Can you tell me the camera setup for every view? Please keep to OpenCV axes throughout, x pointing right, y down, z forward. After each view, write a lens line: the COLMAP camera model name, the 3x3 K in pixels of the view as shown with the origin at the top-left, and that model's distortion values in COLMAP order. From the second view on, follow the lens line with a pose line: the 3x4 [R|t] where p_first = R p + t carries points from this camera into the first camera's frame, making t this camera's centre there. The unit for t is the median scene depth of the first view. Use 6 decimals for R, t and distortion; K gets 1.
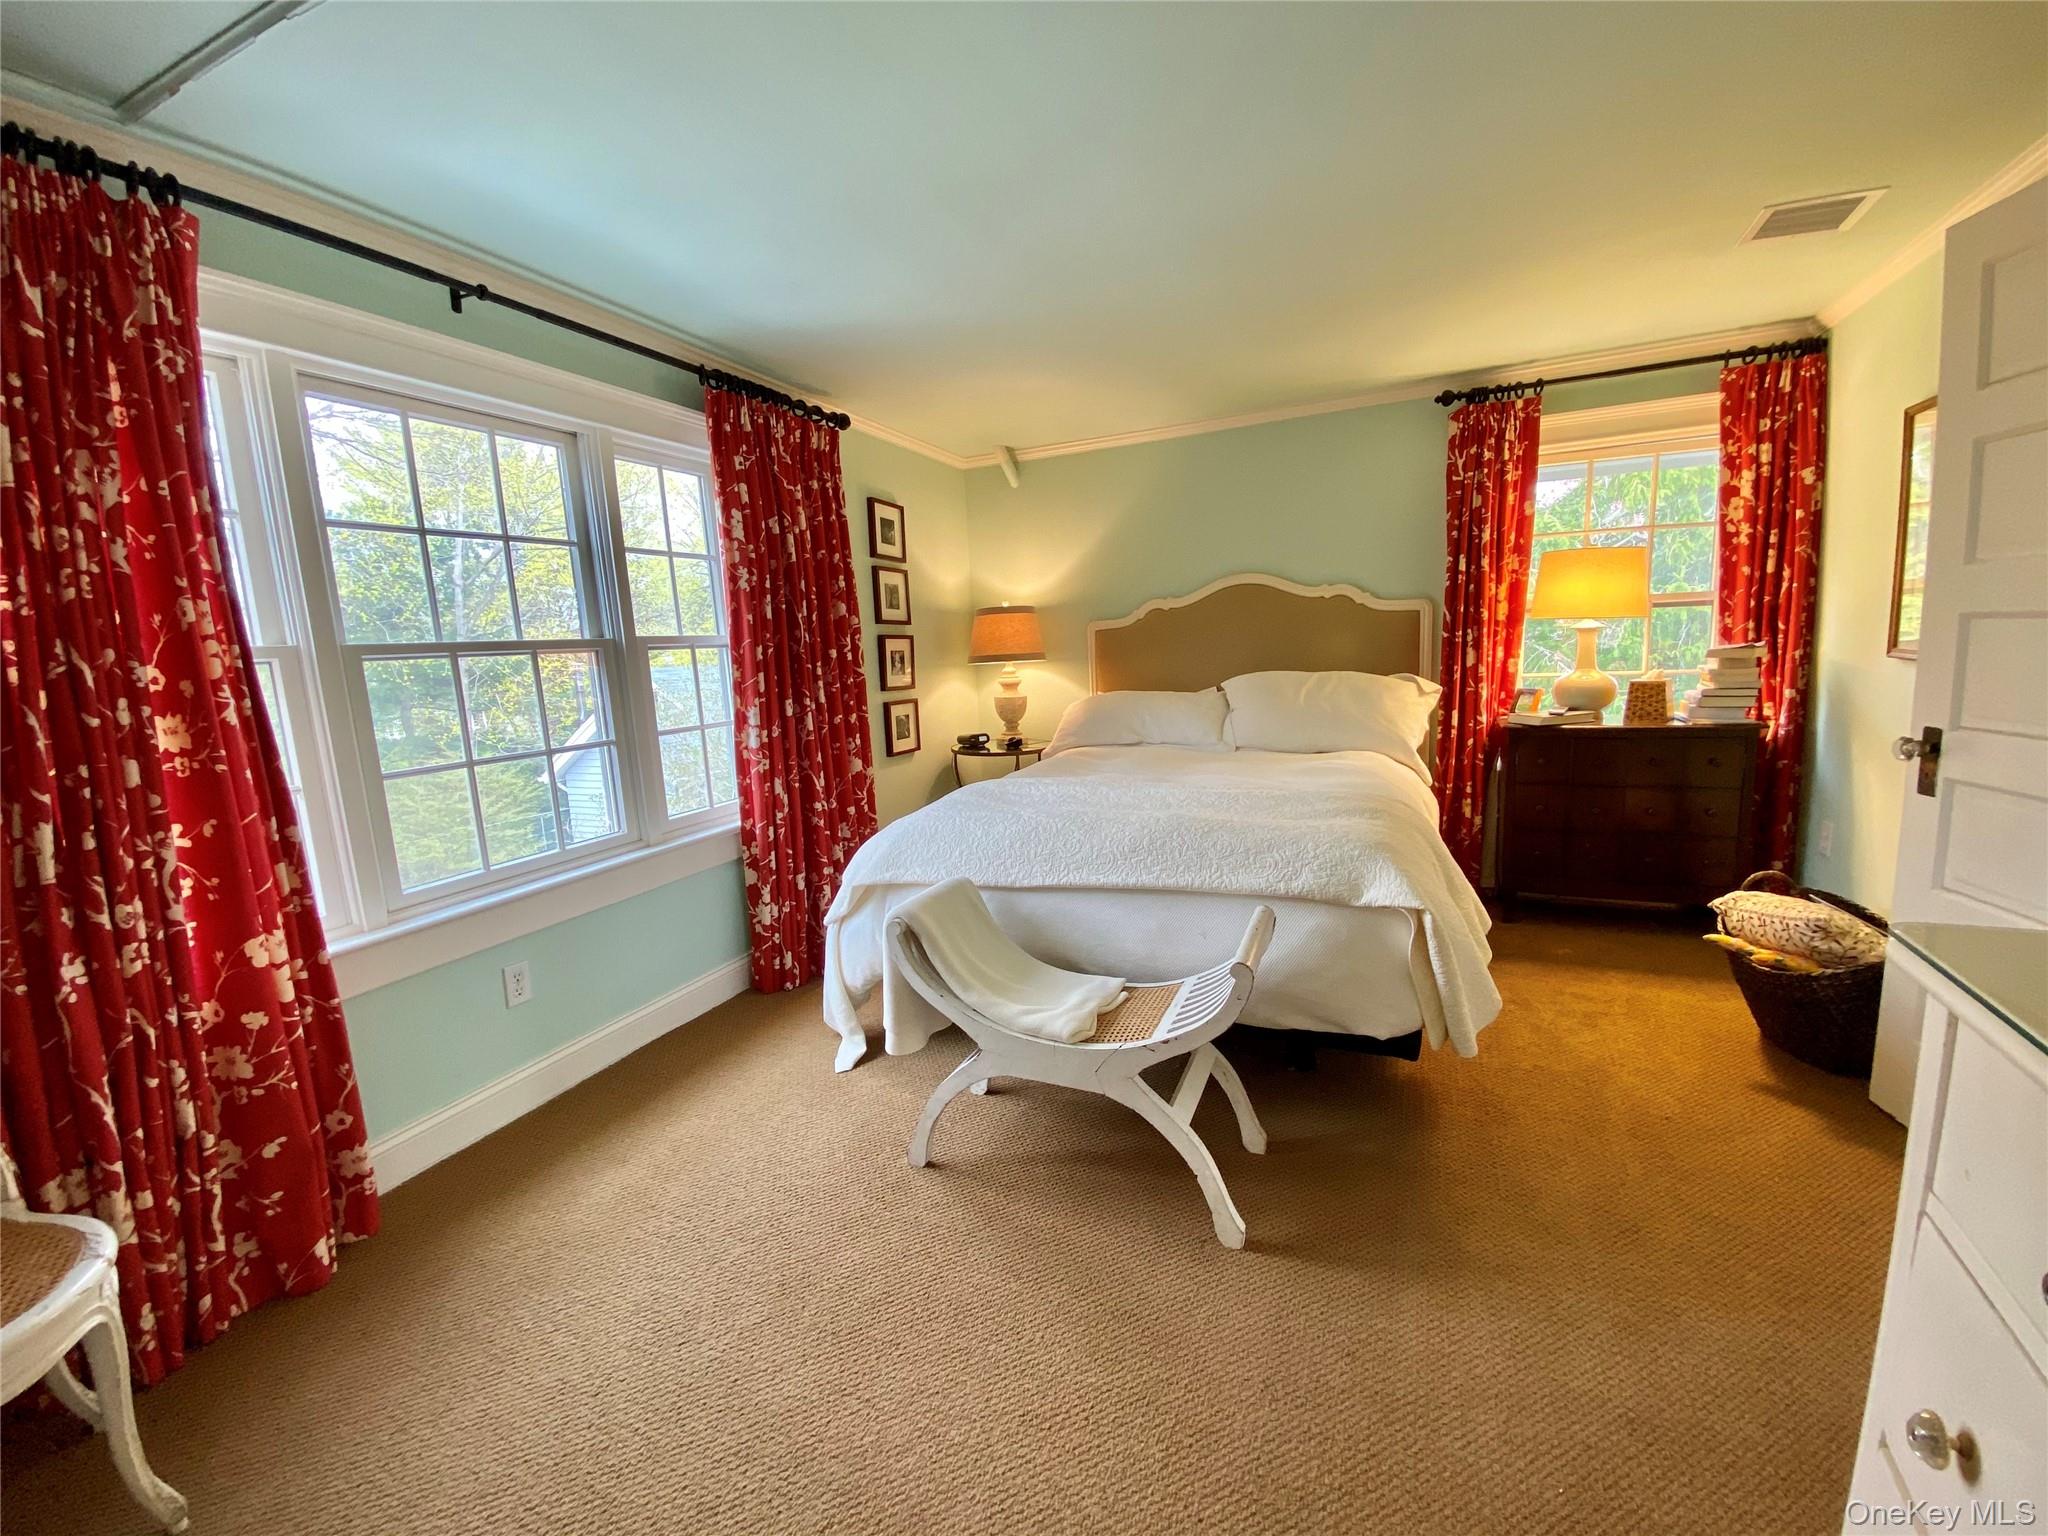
lens RADIAL K [[811.7, 0, 1024.0], [0, 811.7, 768.0], [0, 0, 1]] dist [-0.007820, -0.000090]
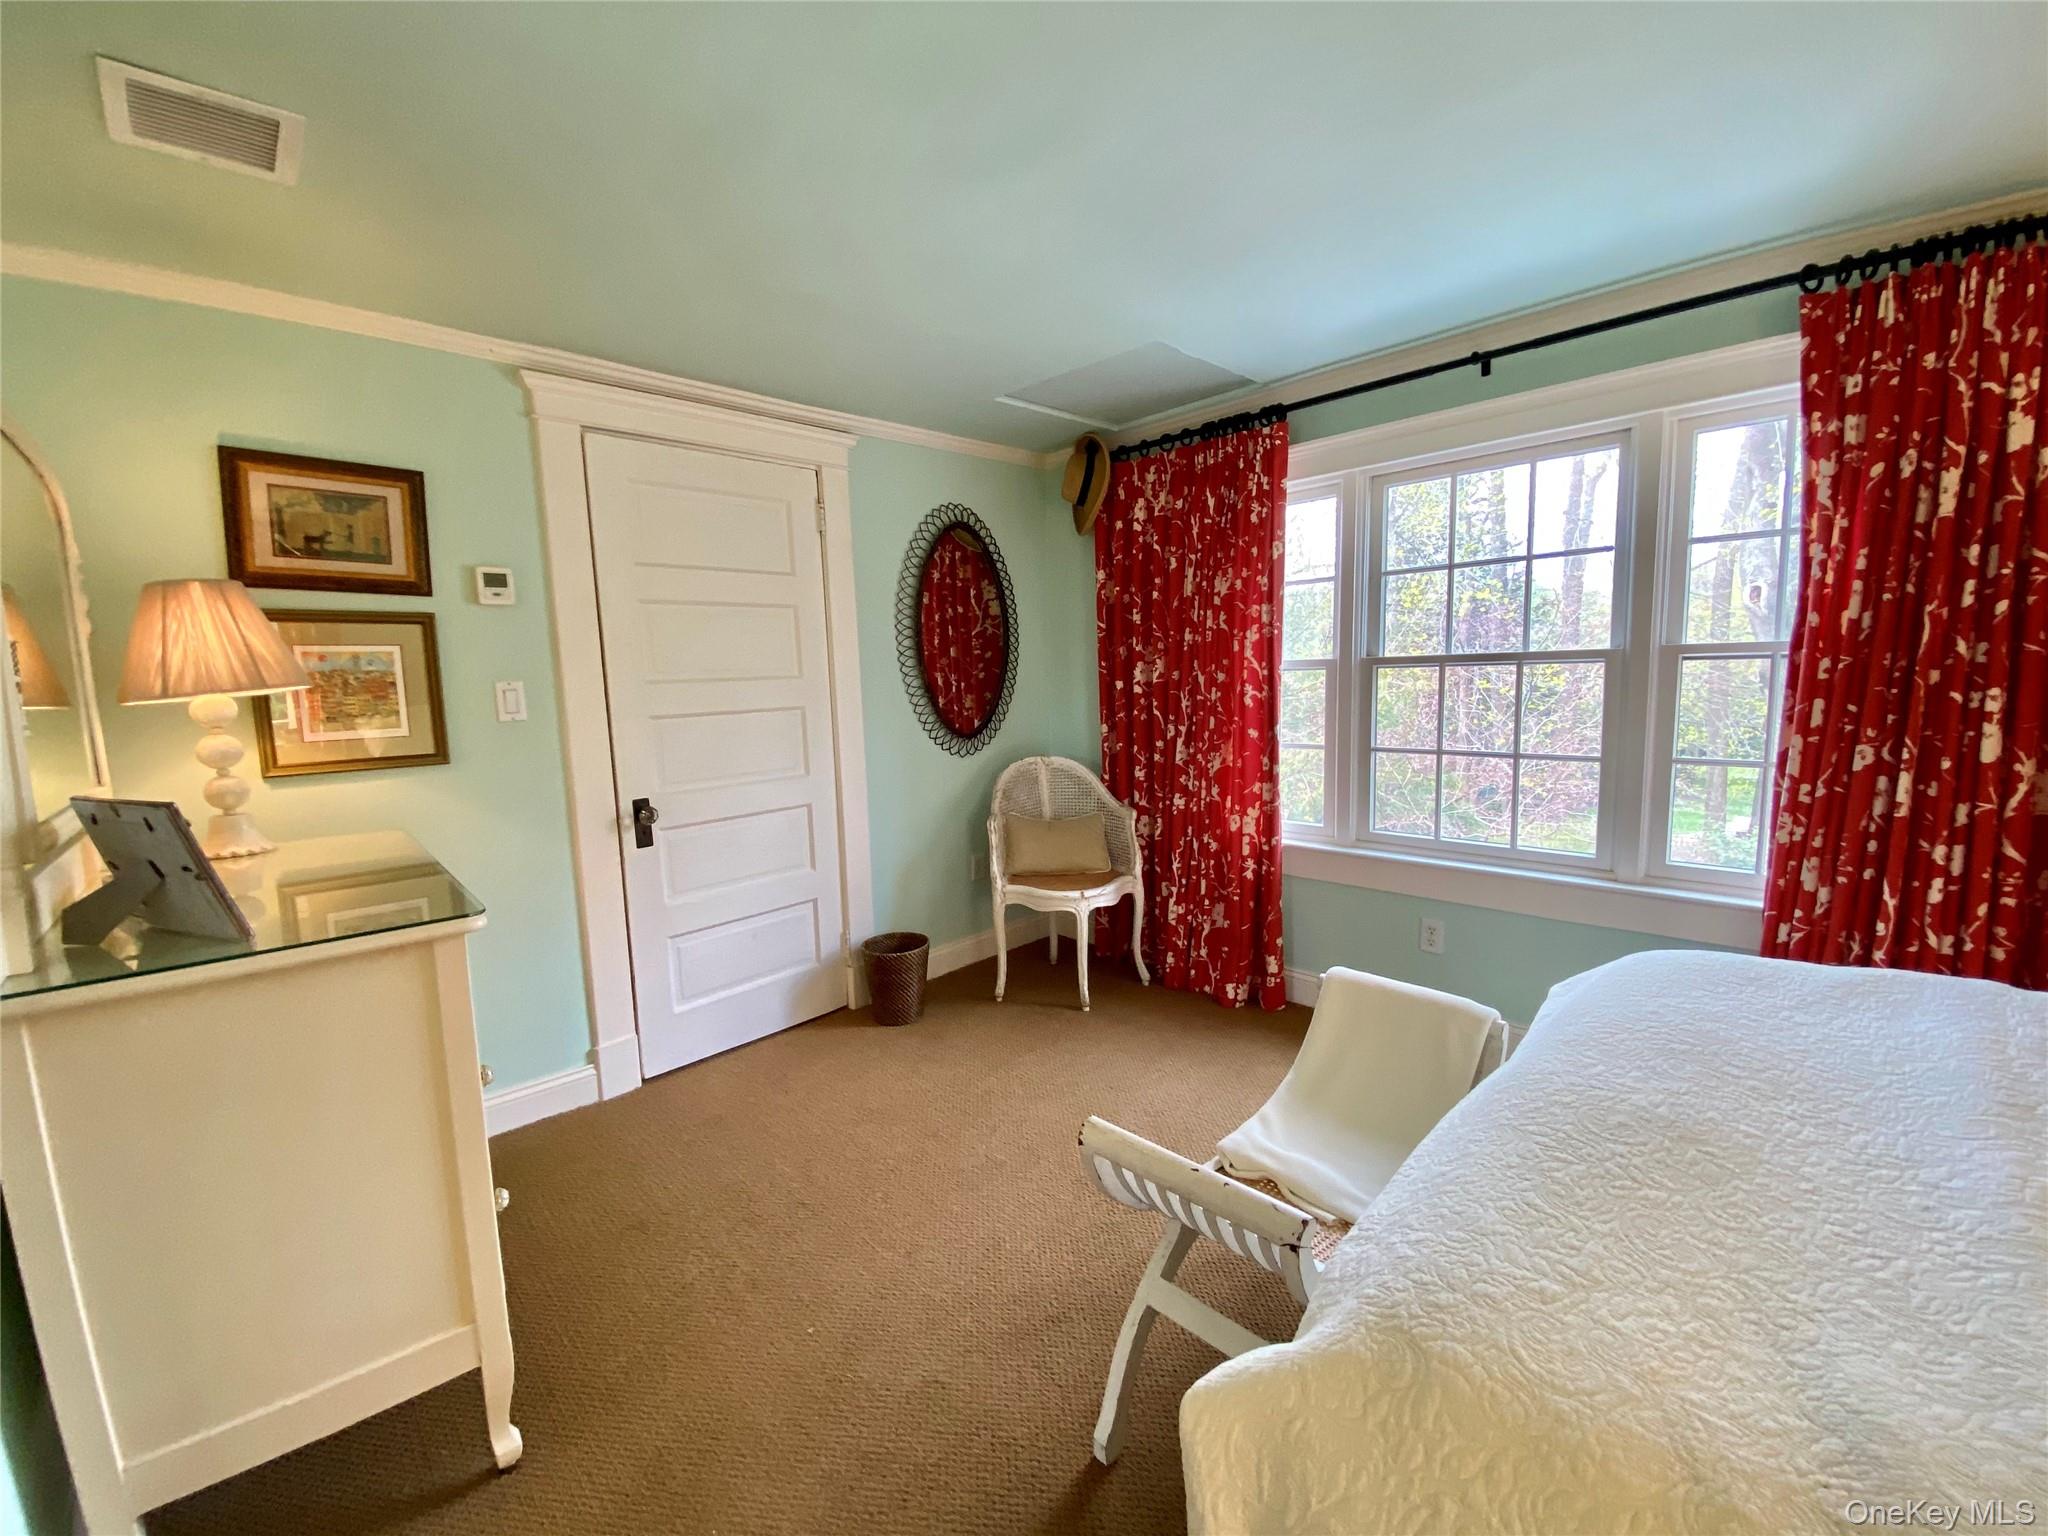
lens RADIAL K [[837.6, 0, 1024.0], [0, 837.6, 768.0], [0, 0, 1]] dist [-0.055404, -0.000318]
pose [[-0.383712, 0.159039, -0.909655, 0.594406], [-0.091933, 0.973586, 0.208996, -0.155508], [0.918865, 0.163821, -0.358955, 0.726090]]
